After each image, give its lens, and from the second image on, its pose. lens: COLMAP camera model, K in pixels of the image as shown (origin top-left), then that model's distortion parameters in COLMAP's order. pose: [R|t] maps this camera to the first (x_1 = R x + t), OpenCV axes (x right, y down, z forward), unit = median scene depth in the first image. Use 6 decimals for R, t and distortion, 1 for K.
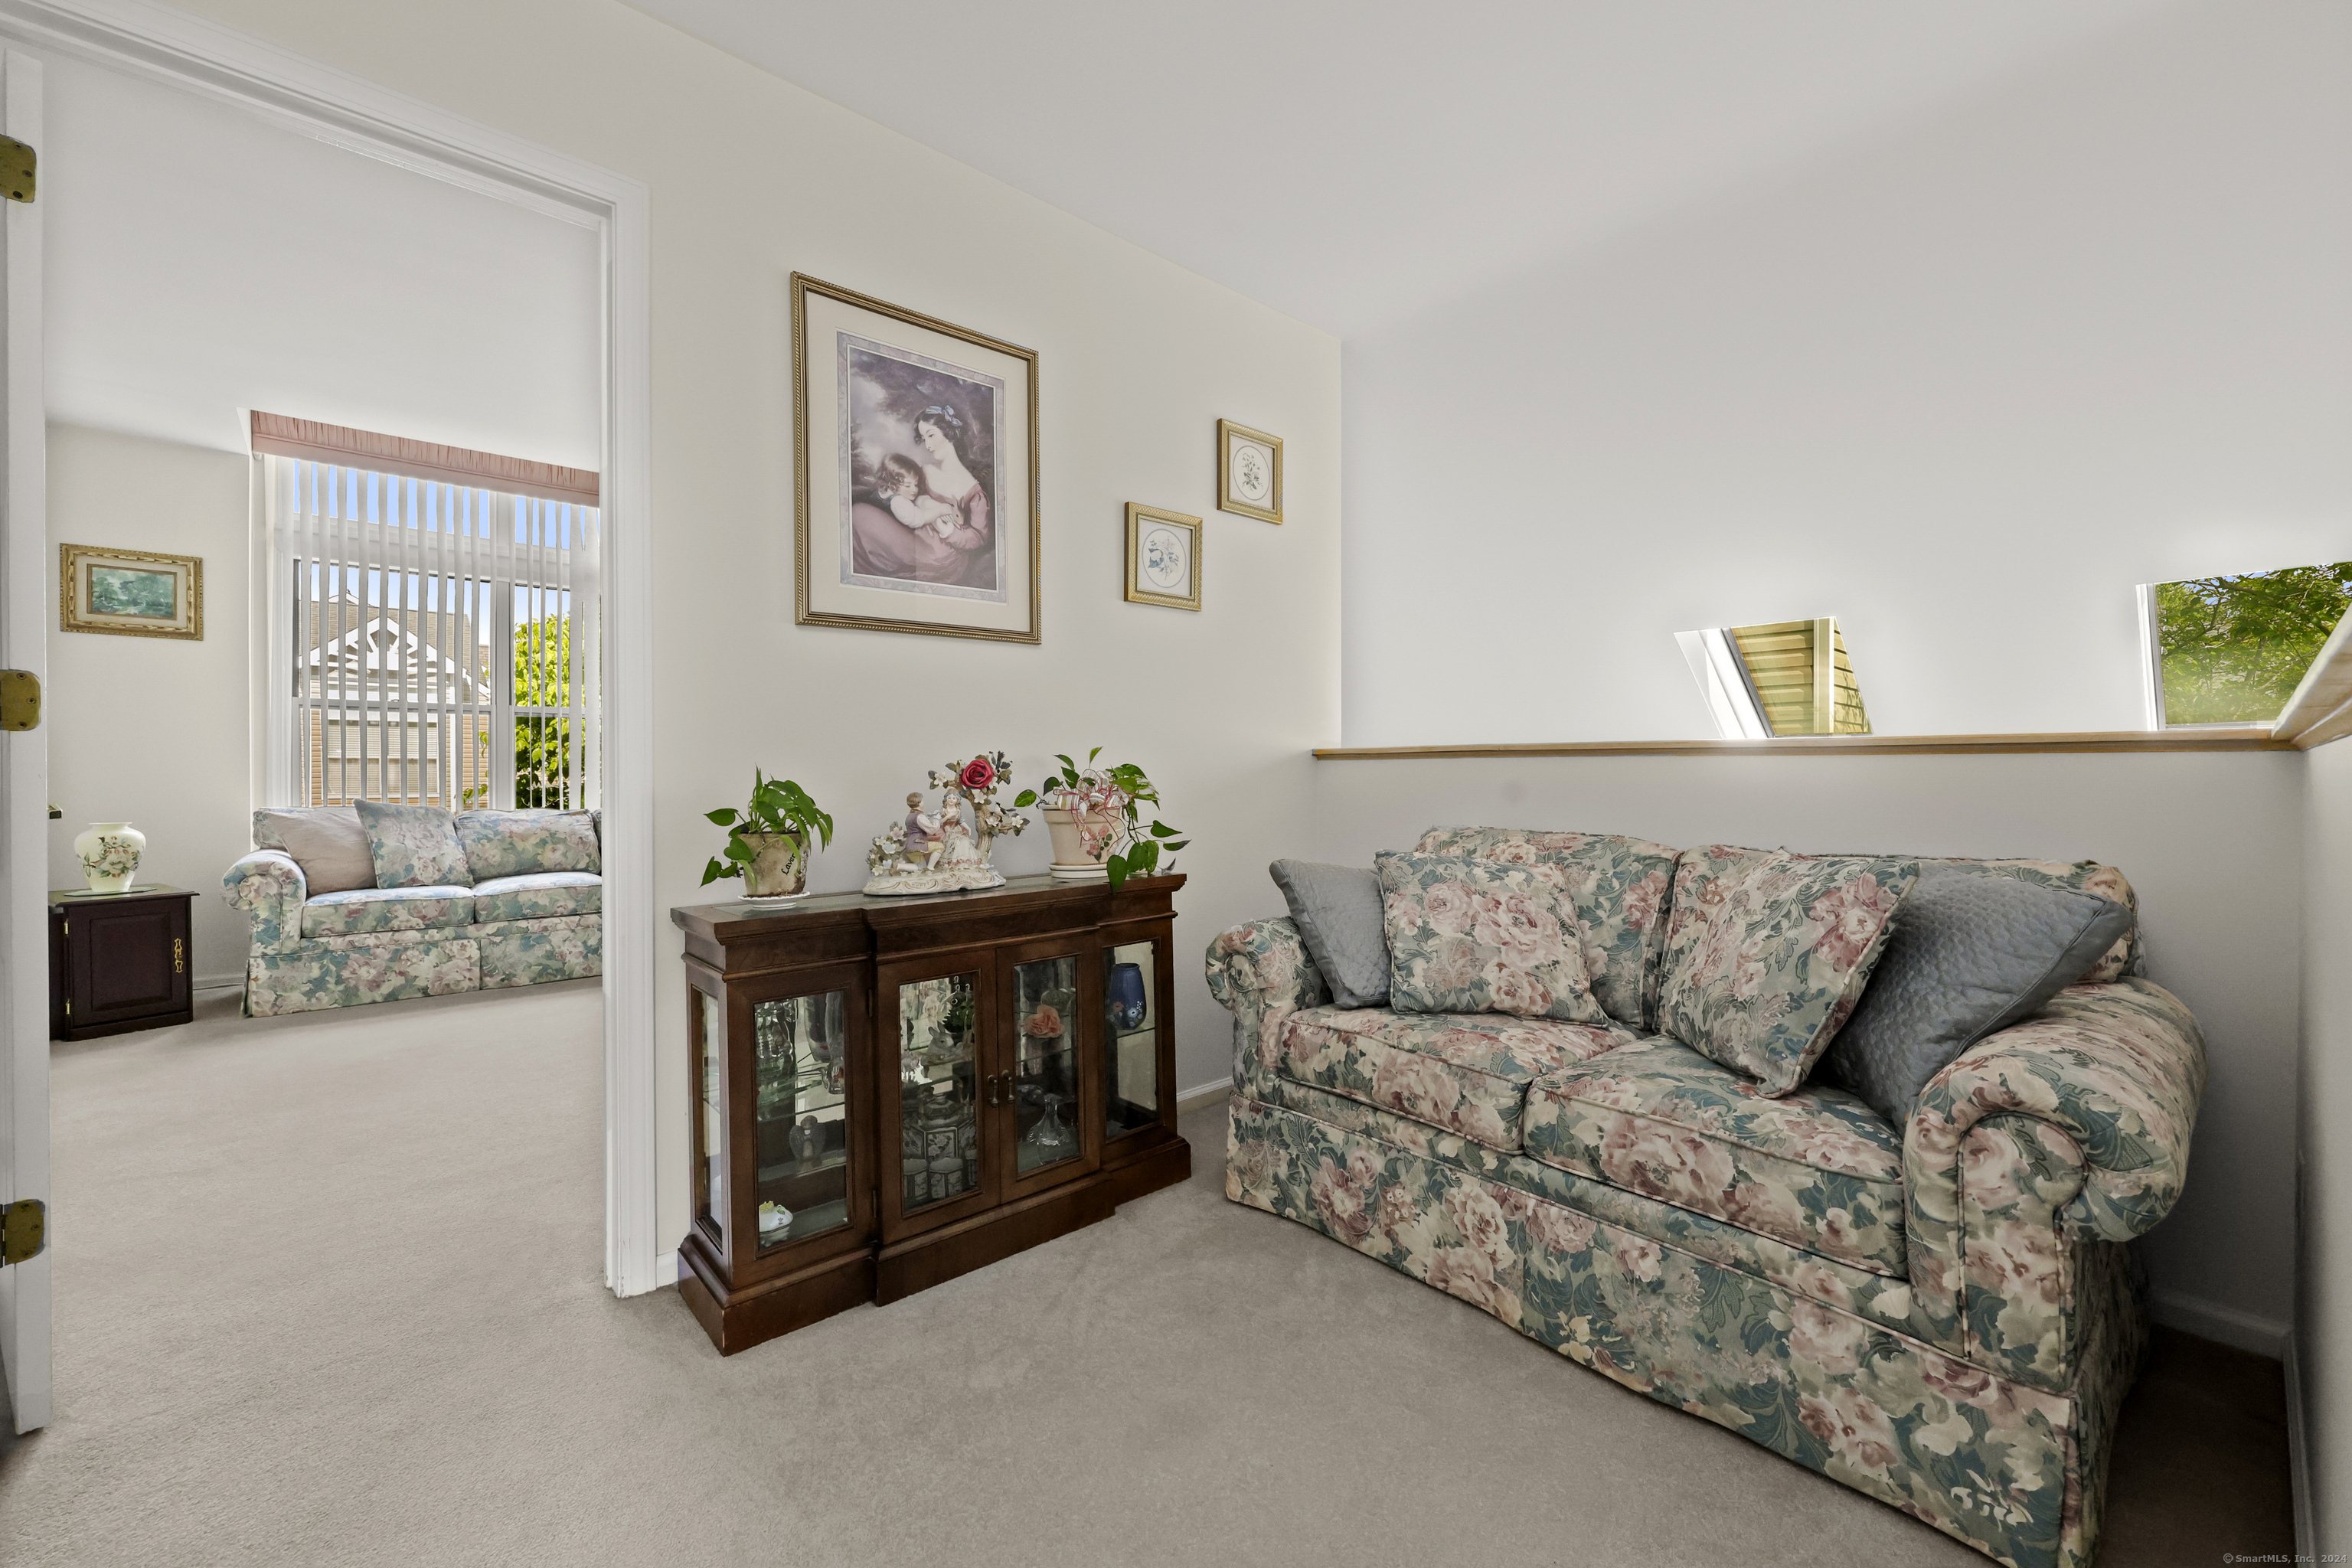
lens RADIAL K [[945.4, 0, 1179.3], [0, 945.4, 778.4], [0, 0, 1]] dist [-0.002195, -0.000669]
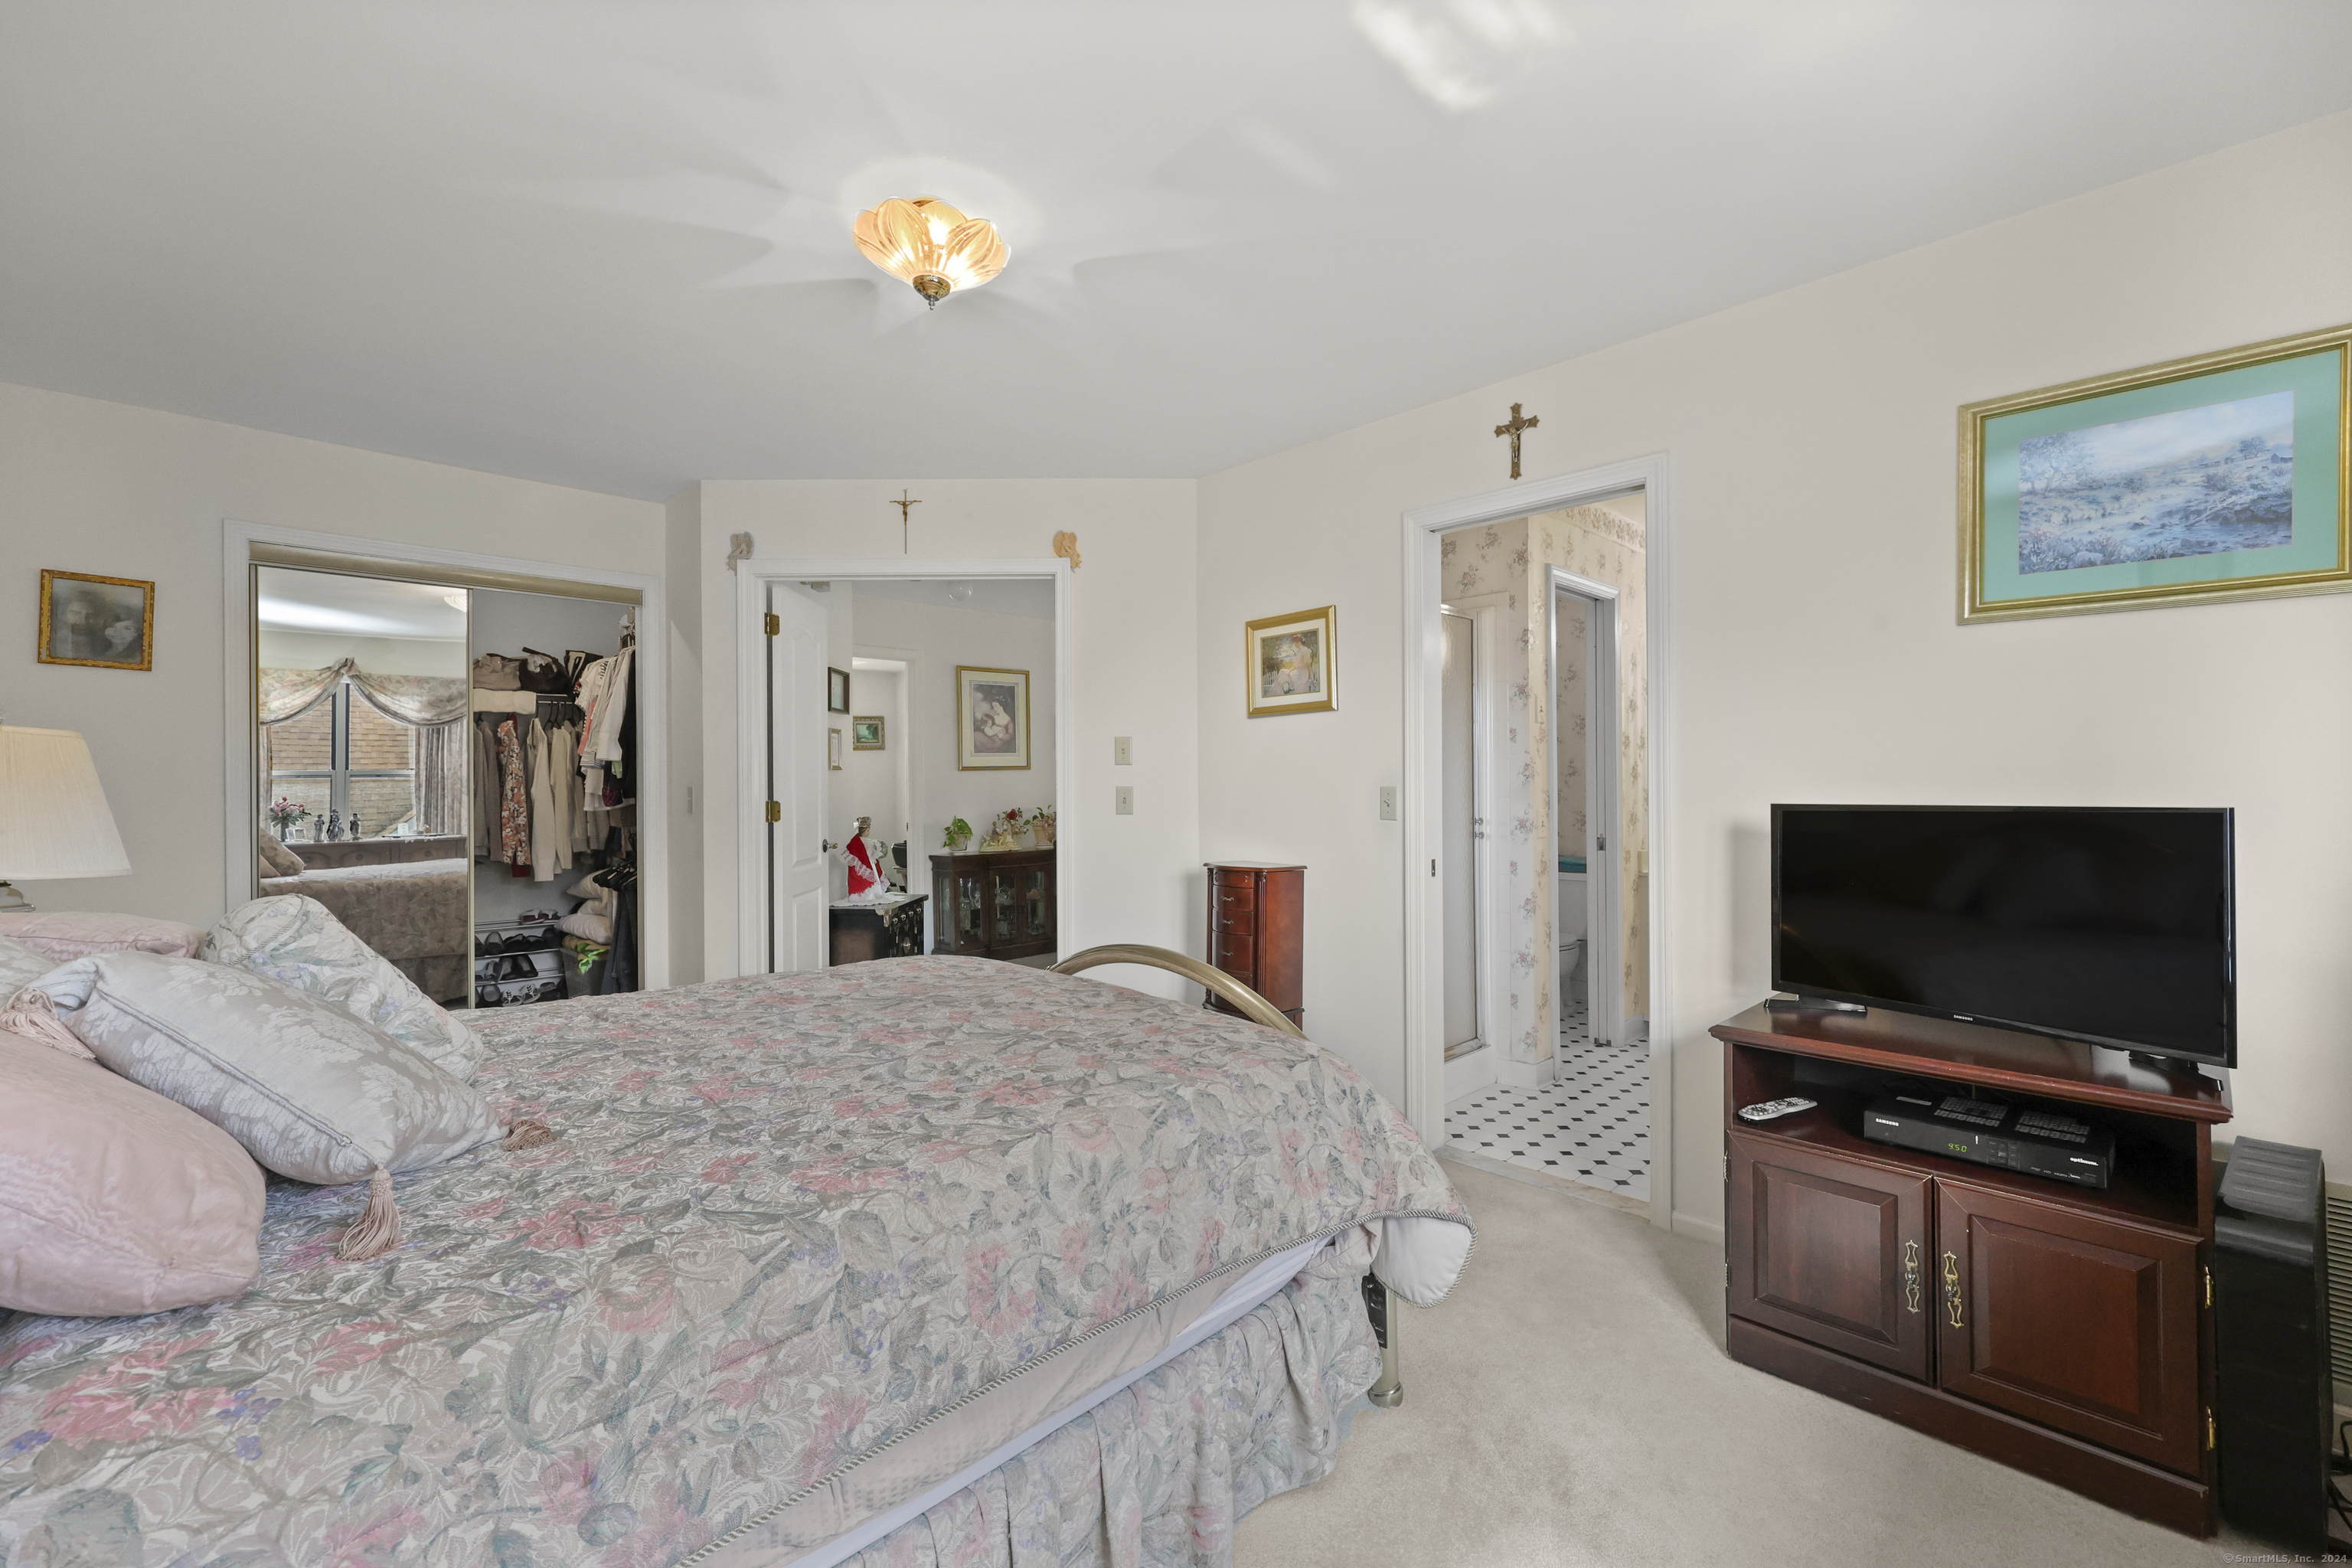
lens RADIAL K [[945.4, 0, 1176.7], [0, 945.4, 792.5], [0, 0, 1]] dist [-0.002195, -0.000669]
pose [[0.998431, -0.008710, 0.055320, 0.158759], [0.008868, 0.999957, -0.002609, -0.066635], [-0.055295, 0.003095, 0.998465, -2.171971]]
